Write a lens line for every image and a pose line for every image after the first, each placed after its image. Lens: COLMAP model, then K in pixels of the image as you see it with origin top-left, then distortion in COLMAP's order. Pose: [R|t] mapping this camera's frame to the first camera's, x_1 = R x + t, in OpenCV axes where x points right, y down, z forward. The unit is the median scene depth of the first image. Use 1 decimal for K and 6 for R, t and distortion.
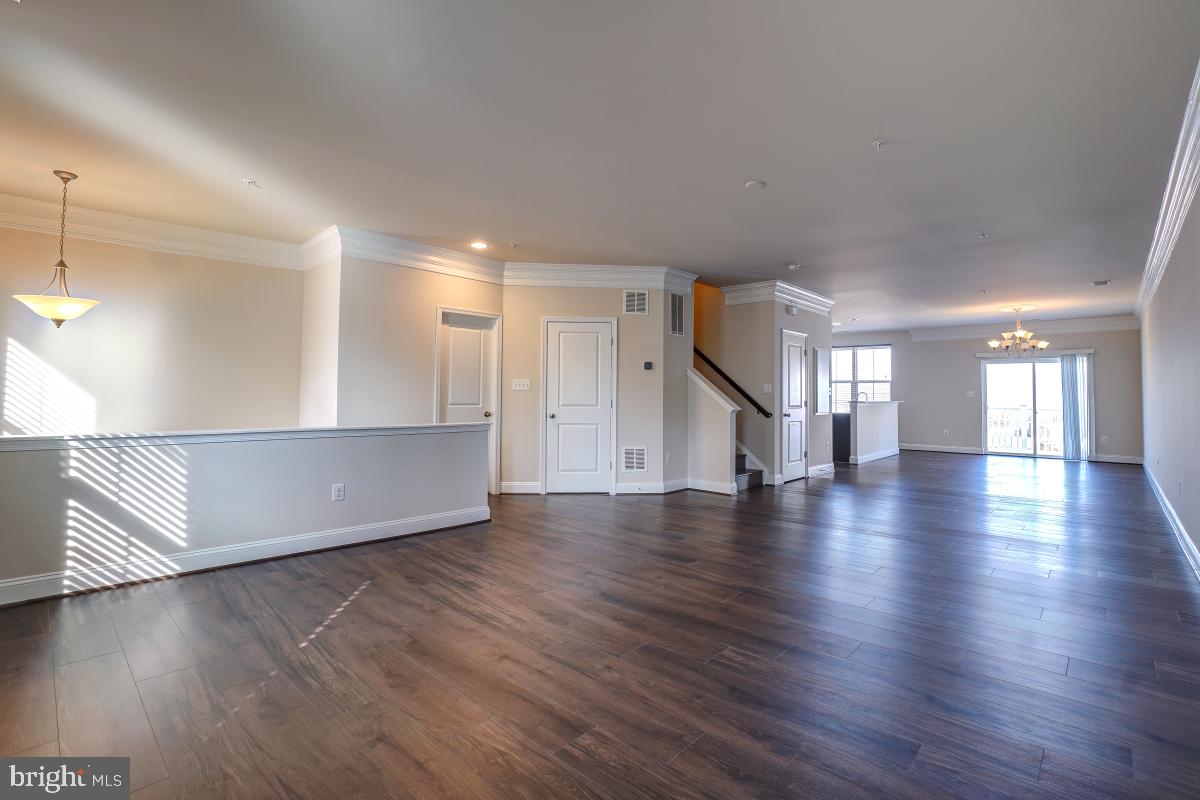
lens RADIAL K [[547.0, 0, 593.9], [0, 547.0, 389.2], [0, 0, 1]] dist [-0.069305, 0.028823]
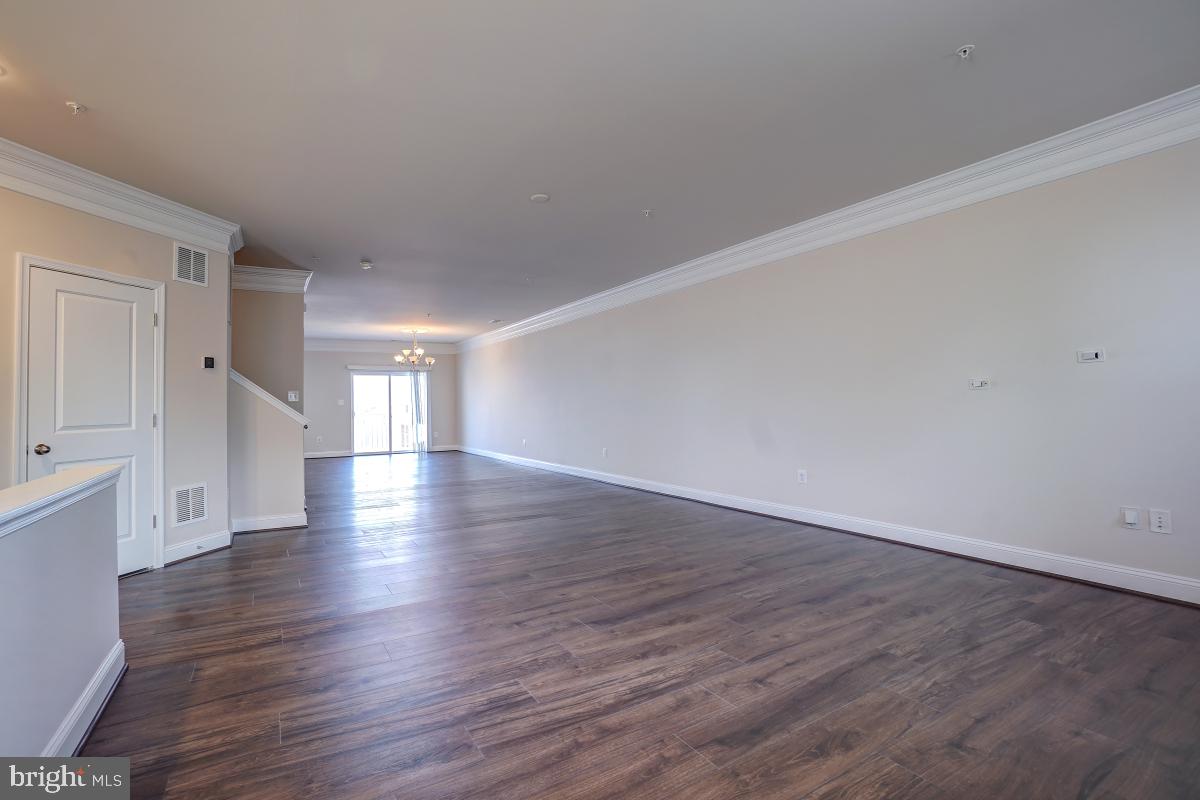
lens RADIAL K [[547.0, 0, 593.9], [0, 547.0, 389.2], [0, 0, 1]] dist [-0.069305, 0.028823]
pose [[0.280289, 0.010905, 0.959854, -0.815991], [0.008143, 0.999872, -0.013738, 0.007351], [-0.959881, 0.011667, 0.280164, 0.731092]]
